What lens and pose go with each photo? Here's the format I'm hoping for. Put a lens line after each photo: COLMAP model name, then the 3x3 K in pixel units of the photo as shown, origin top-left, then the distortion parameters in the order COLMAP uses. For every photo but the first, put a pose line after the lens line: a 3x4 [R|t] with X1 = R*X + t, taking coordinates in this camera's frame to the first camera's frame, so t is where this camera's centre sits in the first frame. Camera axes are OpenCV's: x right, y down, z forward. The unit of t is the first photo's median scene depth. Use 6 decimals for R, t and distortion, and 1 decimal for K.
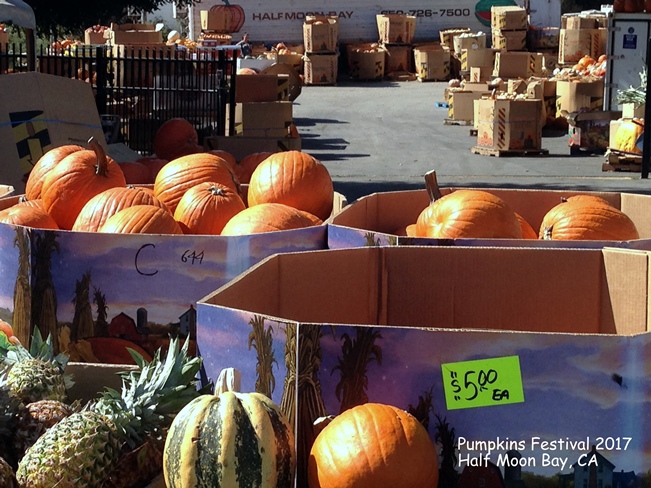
lens RADIAL K [[1553.5, 0, 325.7], [0, 1553.5, 243.3], [0, 0, 1]] dist [0.043239, 0.000000]
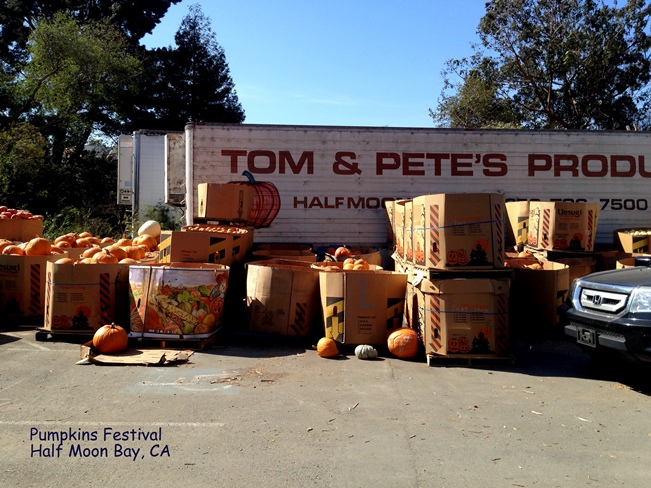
lens RADIAL K [[566.5, 0, 325.6], [0, 566.5, 245.0], [0, 0, 1]] dist [-0.060309, -0.083600]
pose [[0.999734, 0.022214, -0.006254, -0.033595], [-0.022877, 0.989627, -0.141831, -0.101175], [0.003038, 0.141936, 0.989871, 0.804661]]
